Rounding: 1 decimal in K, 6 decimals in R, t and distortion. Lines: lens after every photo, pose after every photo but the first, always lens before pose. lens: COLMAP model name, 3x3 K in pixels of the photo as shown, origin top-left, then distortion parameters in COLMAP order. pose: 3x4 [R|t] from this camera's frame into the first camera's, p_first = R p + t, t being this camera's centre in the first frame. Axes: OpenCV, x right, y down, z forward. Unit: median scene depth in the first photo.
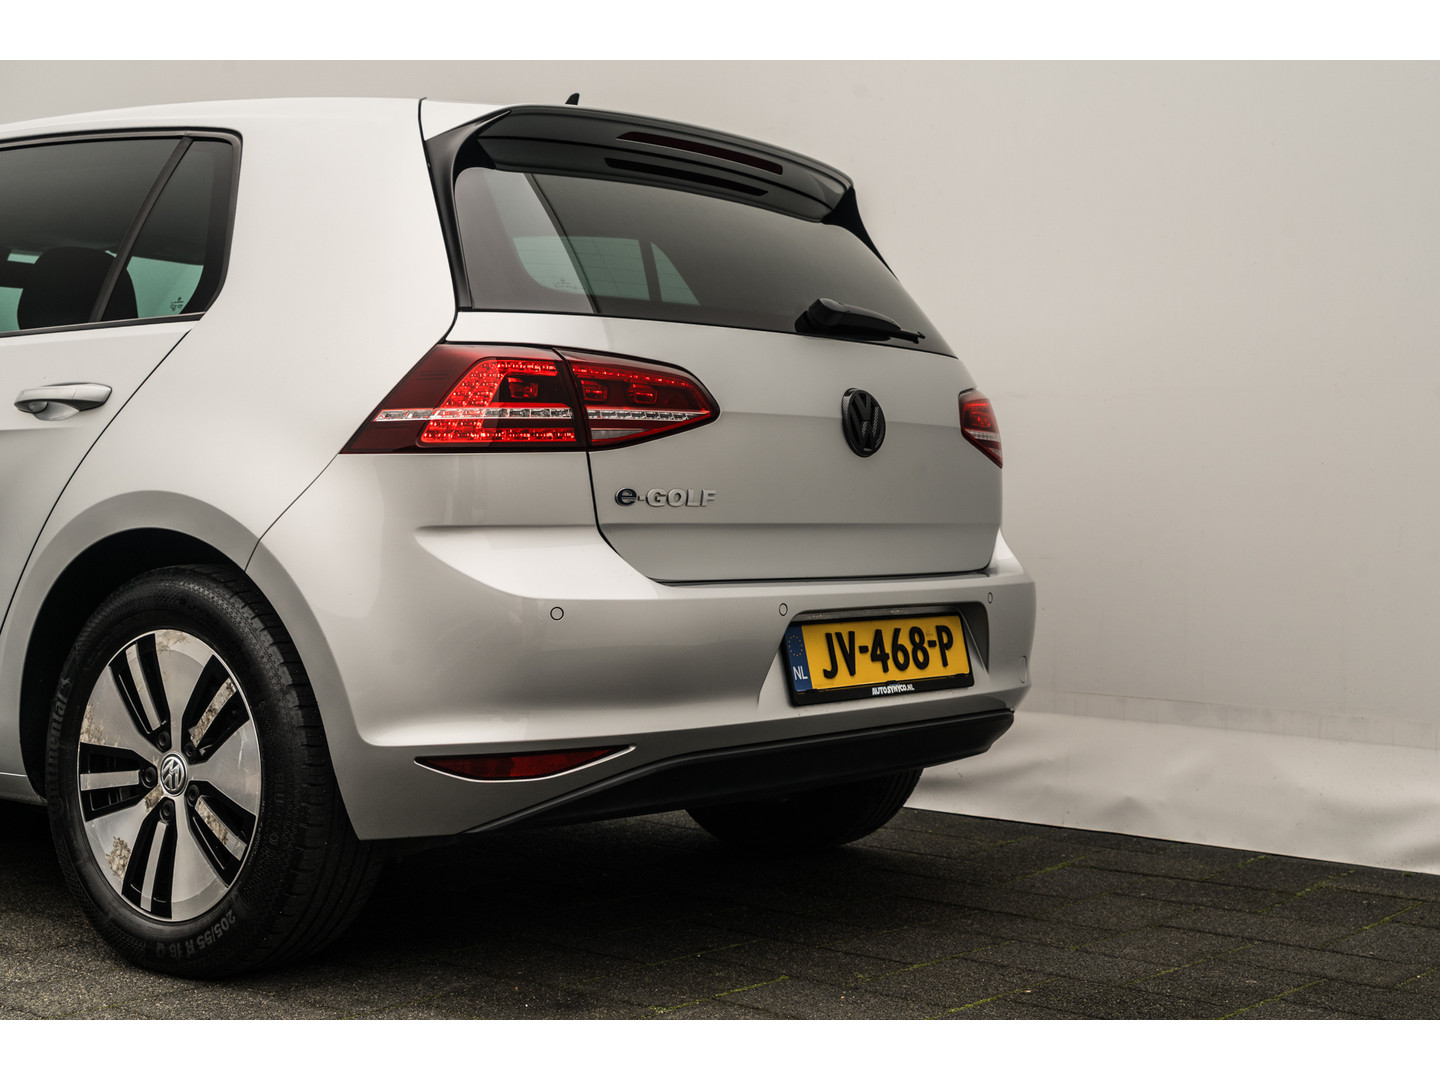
lens RADIAL K [[2127.9, 0, 721.5], [0, 2127.9, 510.4], [0, 0, 1]] dist [-0.014088, 0.134710]
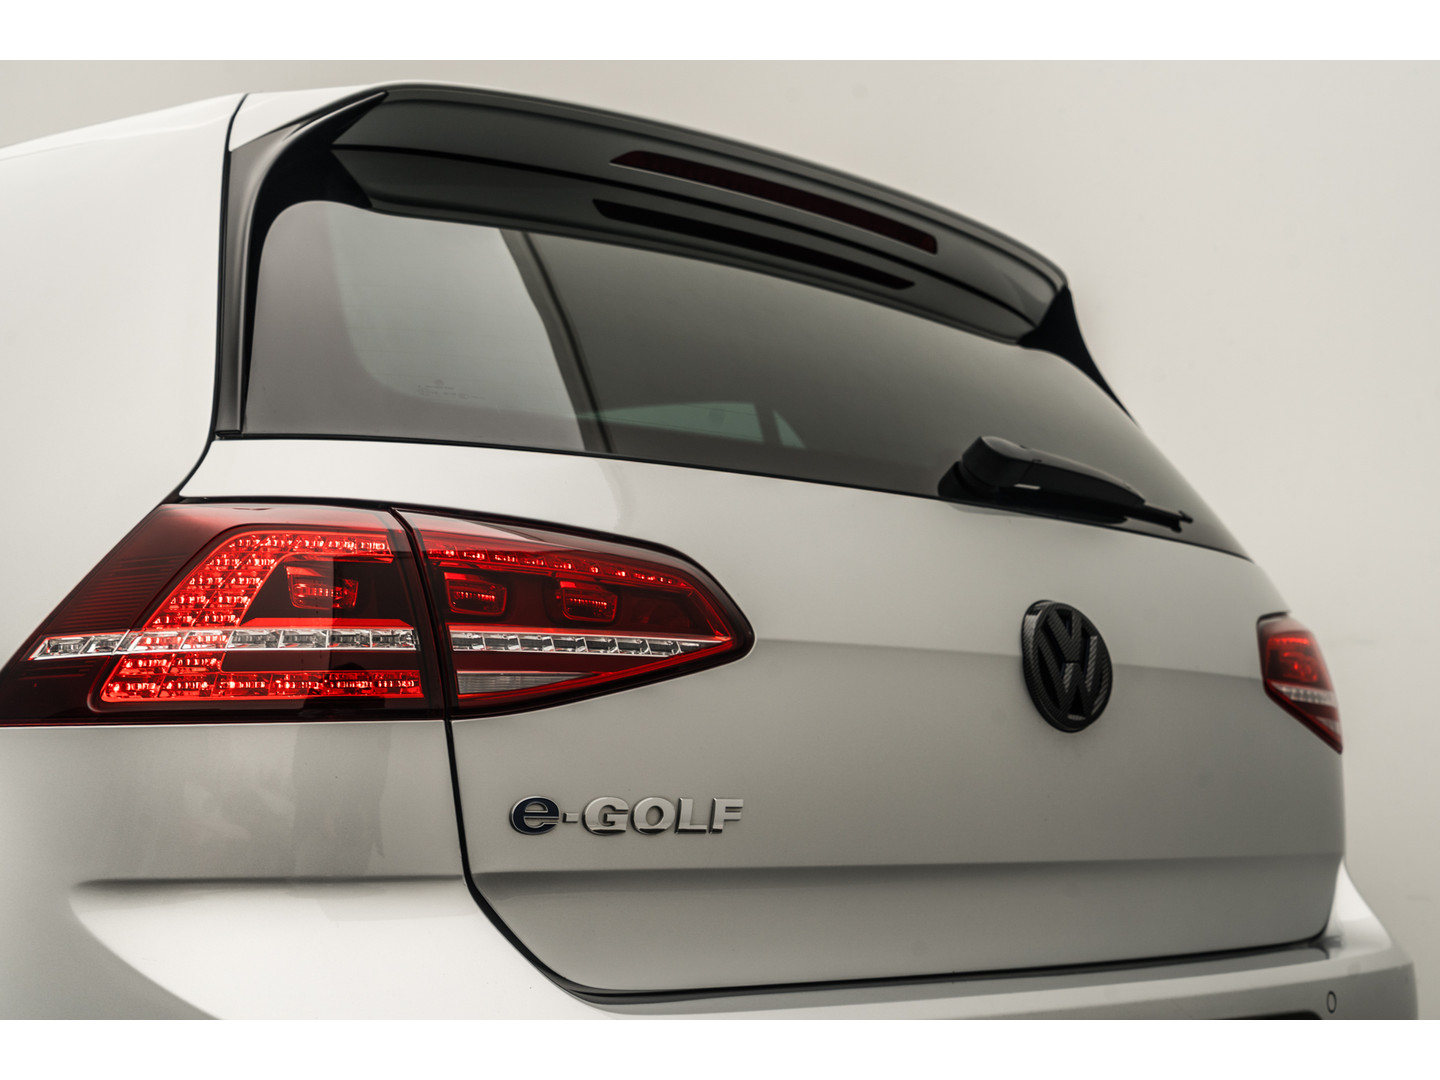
lens RADIAL K [[2127.9, 0, 721.5], [0, 2127.9, 510.4], [0, 0, 1]] dist [-0.014088, 0.134710]
pose [[0.989534, -0.020430, -0.142844, 0.063903], [0.000835, 0.990720, -0.135916, -0.008972], [0.144296, 0.134375, 0.980368, 0.519488]]
